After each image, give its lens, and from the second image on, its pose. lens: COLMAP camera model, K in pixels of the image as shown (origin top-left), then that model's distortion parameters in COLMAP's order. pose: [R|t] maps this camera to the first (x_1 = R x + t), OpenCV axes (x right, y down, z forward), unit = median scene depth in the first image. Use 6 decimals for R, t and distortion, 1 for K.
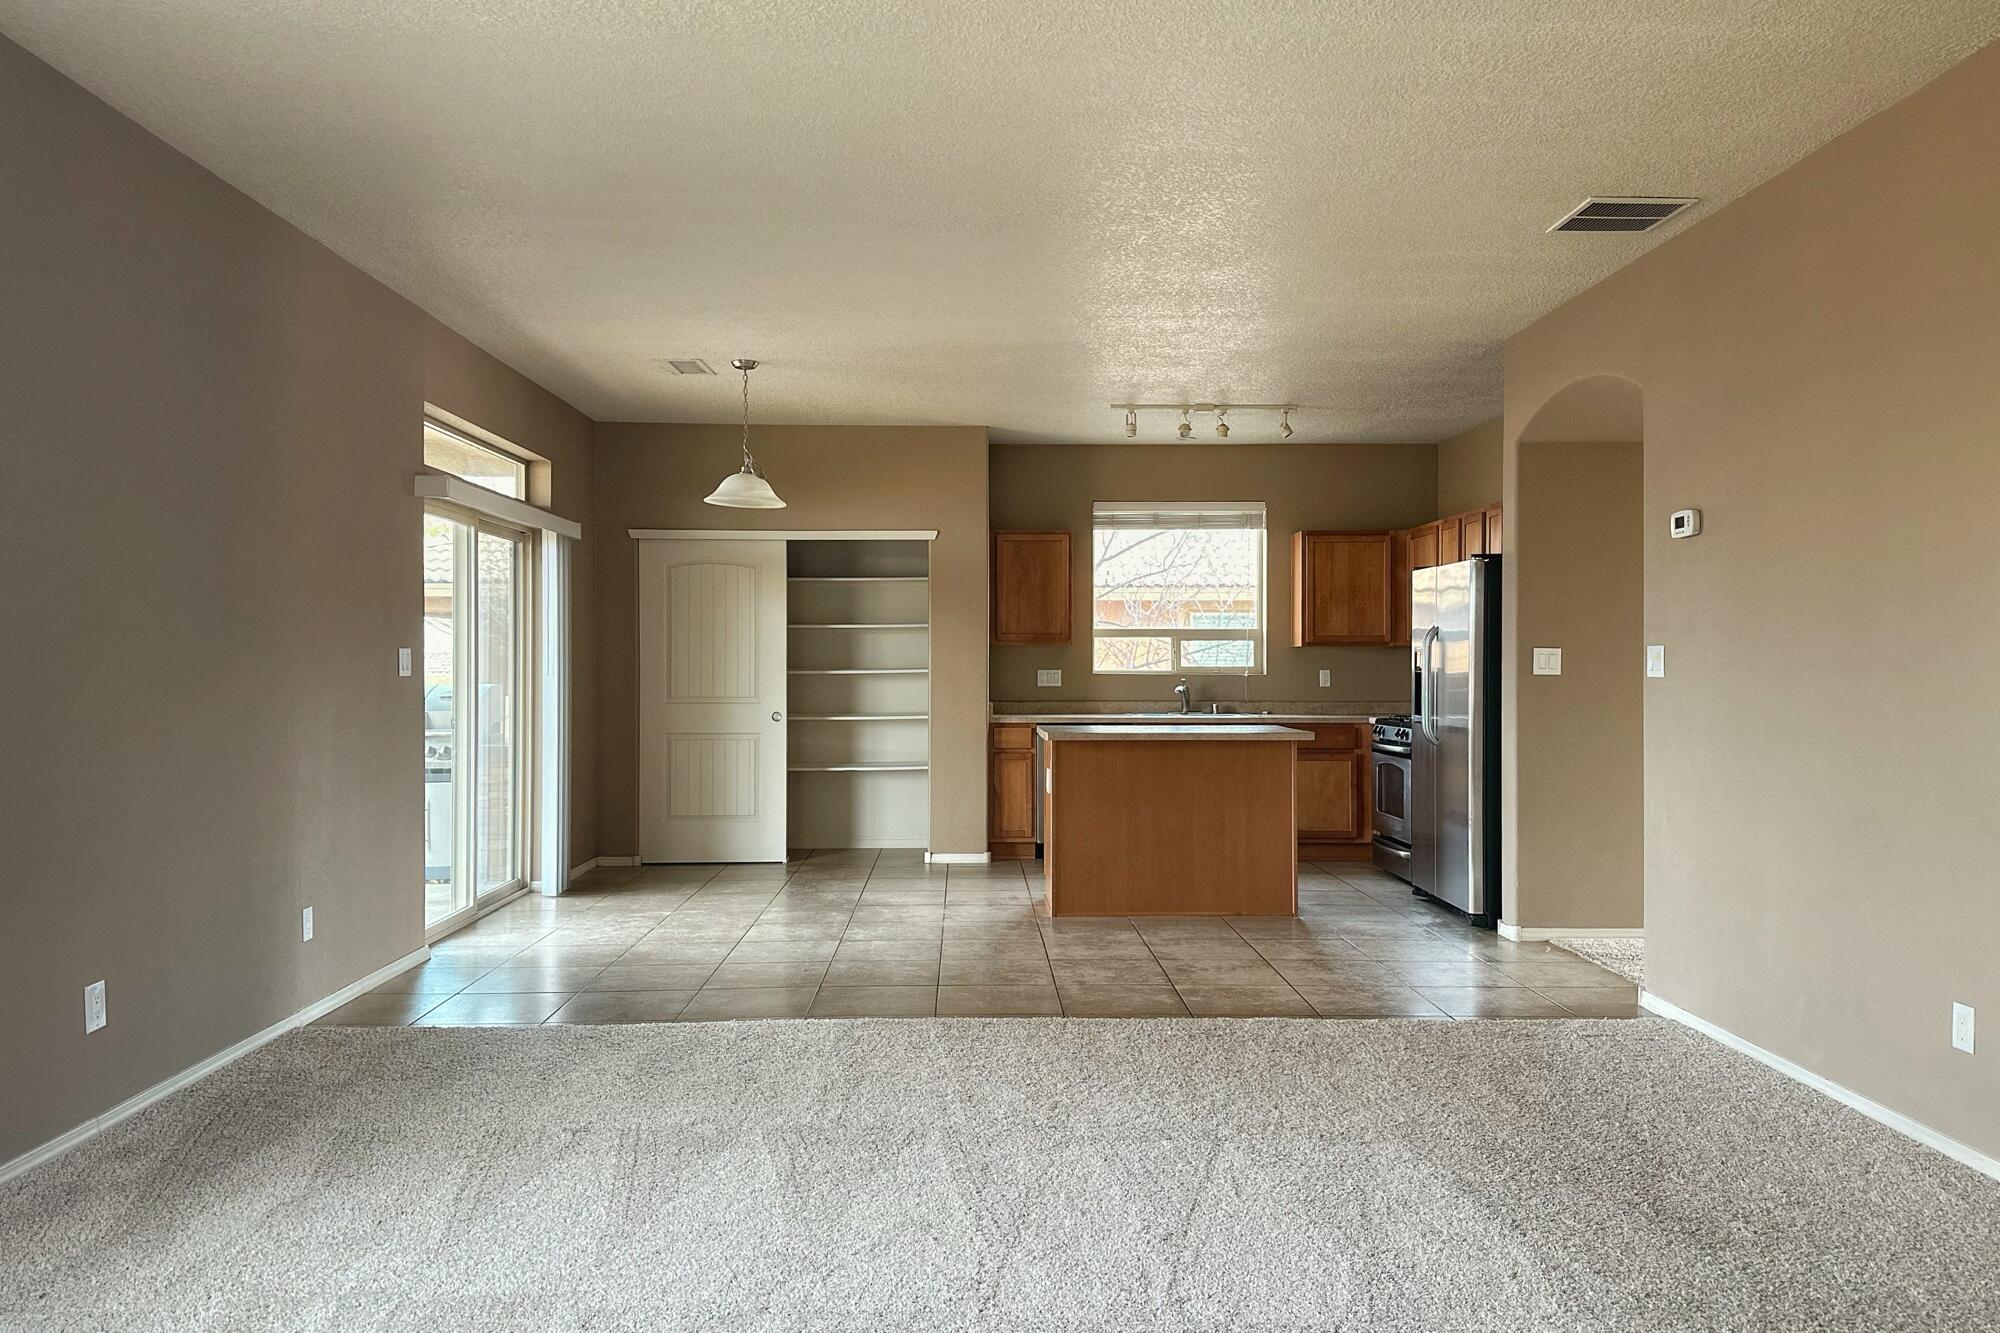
lens RADIAL K [[1410.7, 0, 1000.0], [0, 1410.7, 666.5], [0, 0, 1]] dist [0.118674, -0.168647]
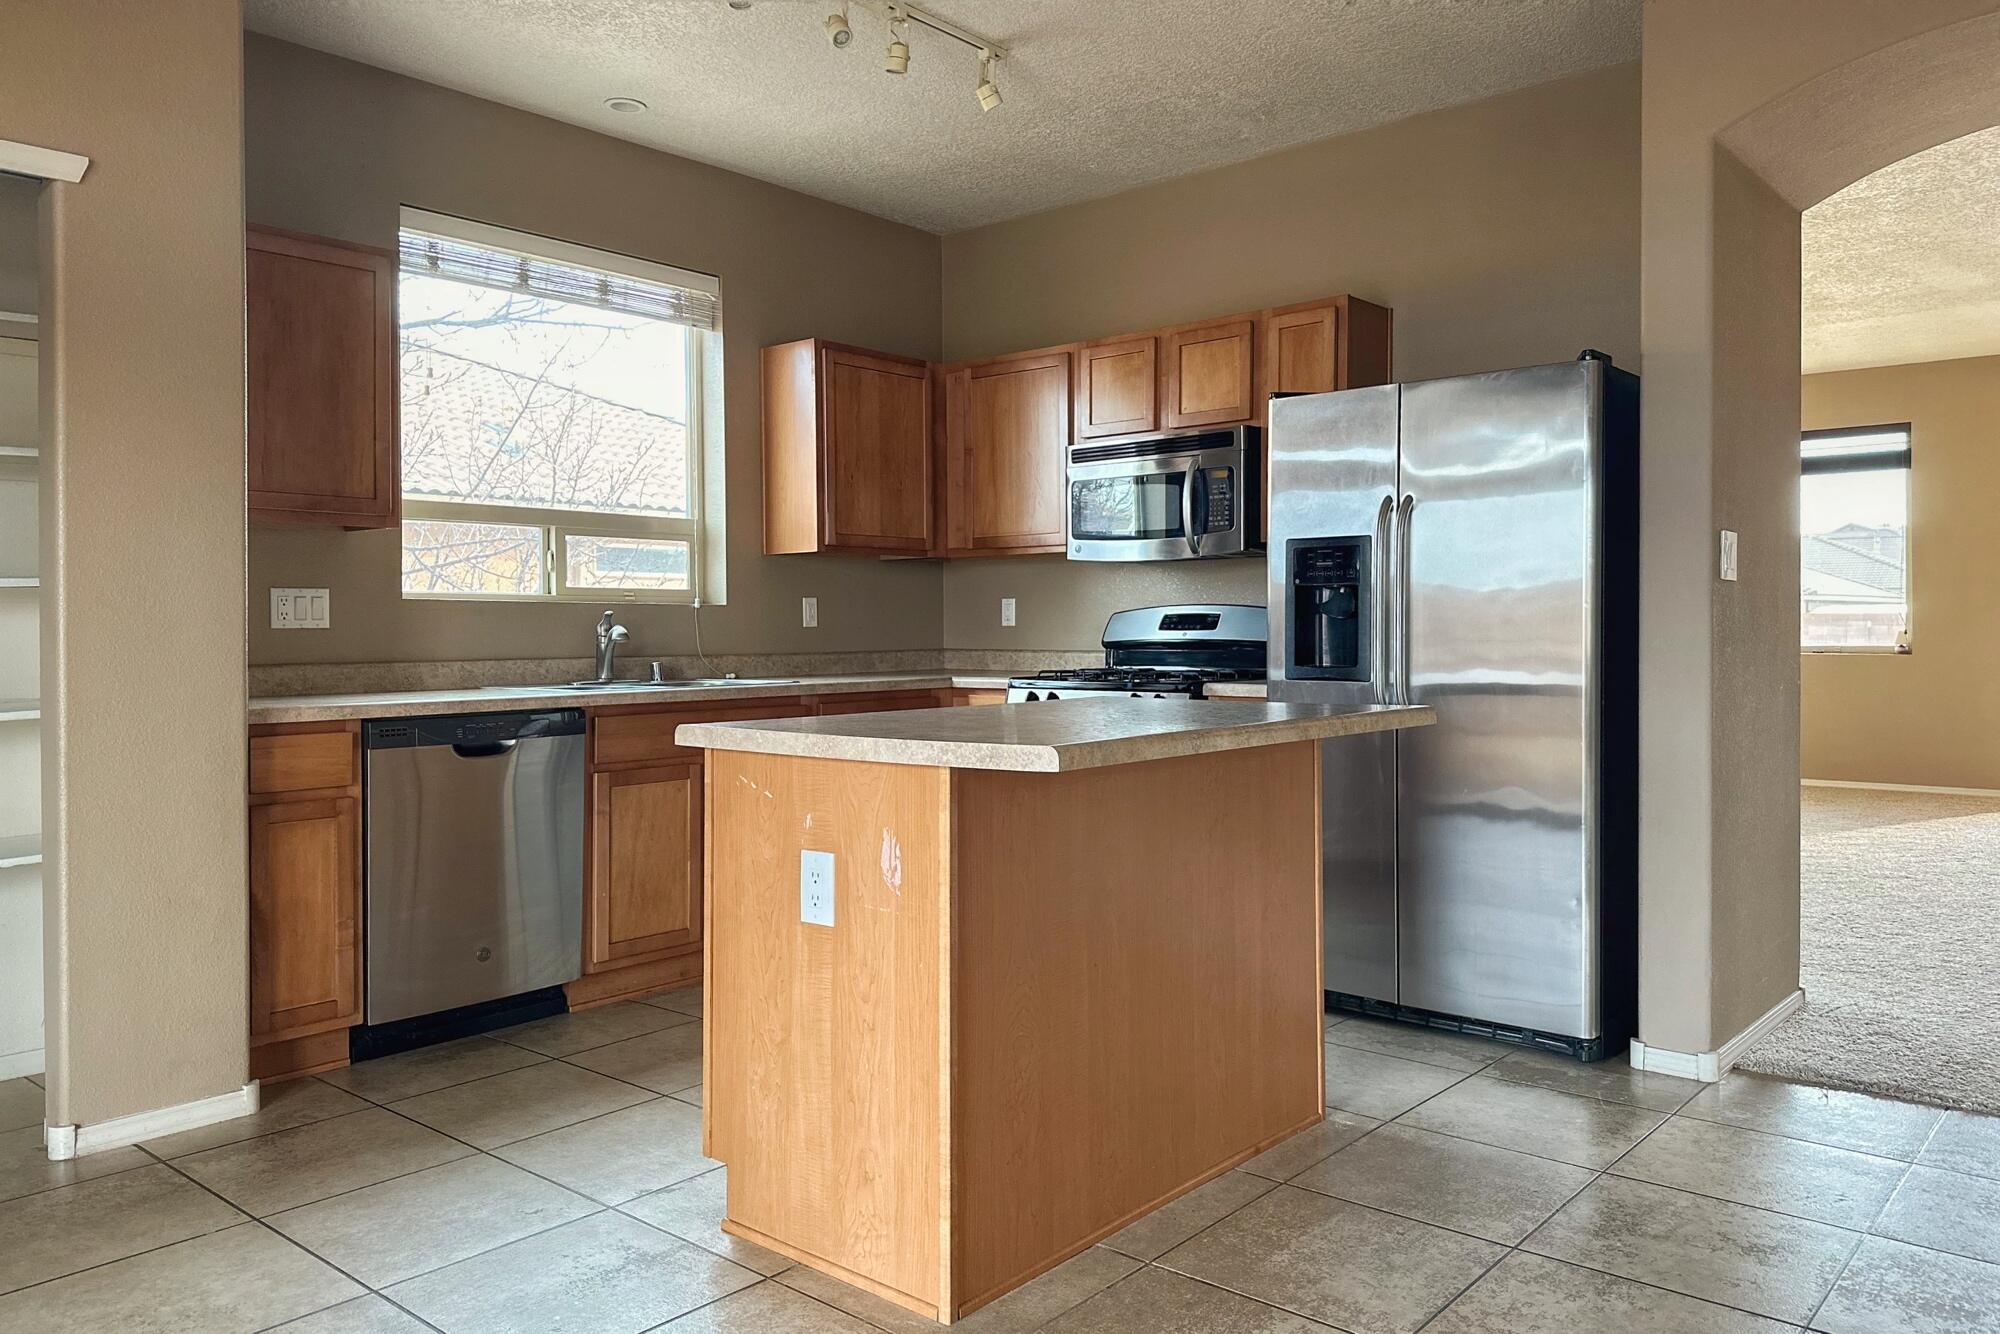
lens RADIAL K [[1429.1, 0, 1005.3], [0, 1429.1, 612.4], [0, 0, 1]] dist [0.103307, -0.176697]
pose [[0.671003, 0.005134, 0.741437, -0.149180], [0.004249, 0.999933, -0.010769, 0.015594], [-0.741442, 0.010376, 0.670936, 0.587090]]
